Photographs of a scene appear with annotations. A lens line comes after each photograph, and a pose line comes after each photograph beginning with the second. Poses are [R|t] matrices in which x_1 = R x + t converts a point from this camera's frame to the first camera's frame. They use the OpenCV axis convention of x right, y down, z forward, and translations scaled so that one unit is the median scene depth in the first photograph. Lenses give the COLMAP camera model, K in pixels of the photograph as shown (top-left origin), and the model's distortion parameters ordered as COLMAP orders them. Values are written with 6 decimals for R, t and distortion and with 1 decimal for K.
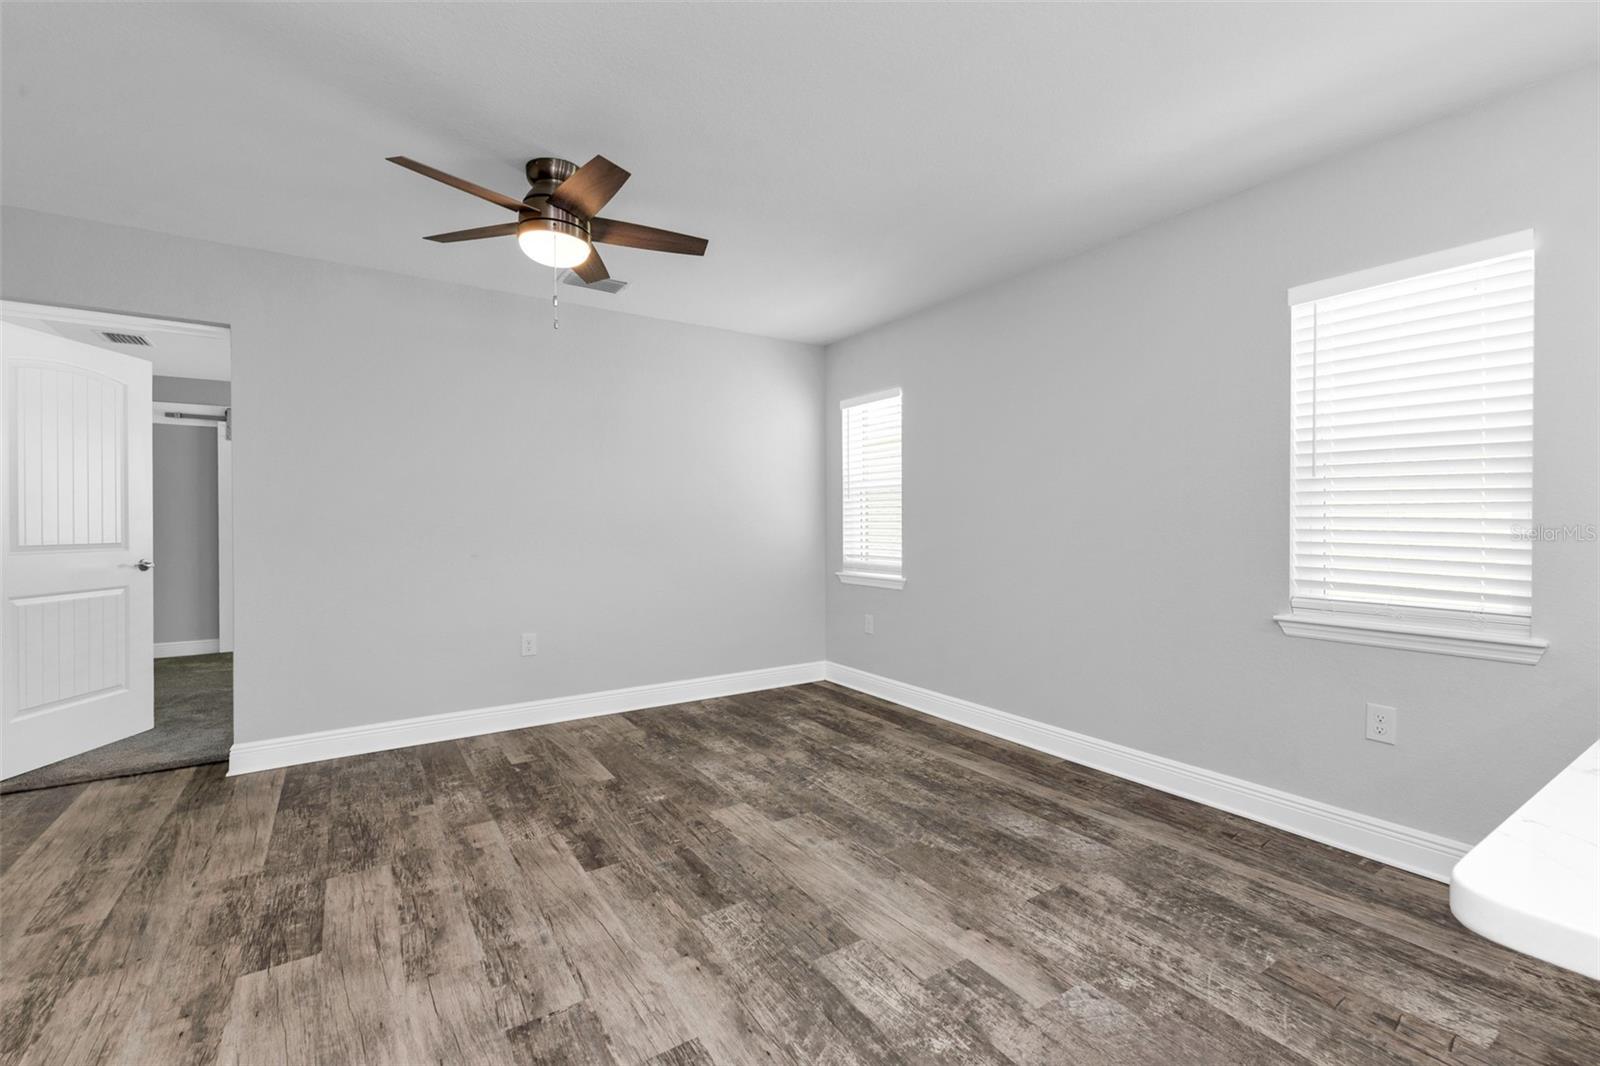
lens RADIAL K [[695.7, 0, 842.3], [0, 695.7, 520.1], [0, 0, 1]] dist [0.012076, -0.000219]
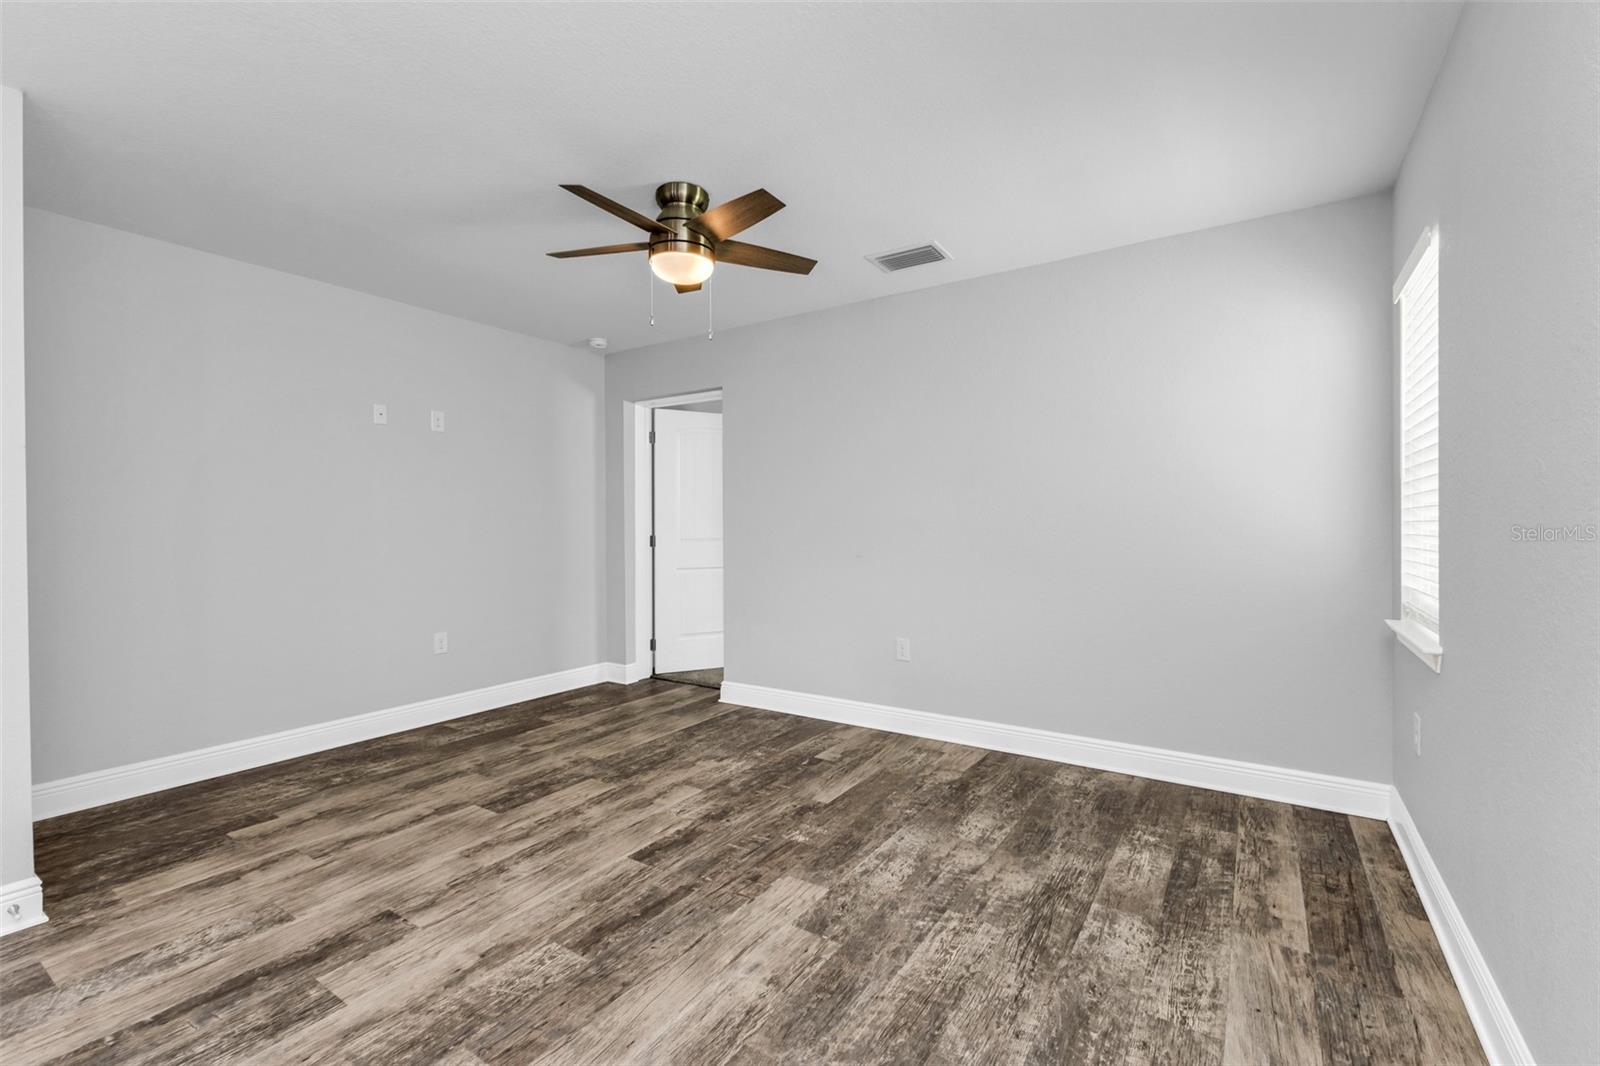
lens RADIAL K [[706.3, 0, 798.2], [0, 706.3, 526.3], [0, 0, 1]] dist [0.009712, 0.000118]
pose [[0.348728, 0.001029, -0.937223, 0.574136], [0.006792, 0.999970, 0.003625, 0.000575], [0.937199, -0.007630, 0.348711, 0.688368]]
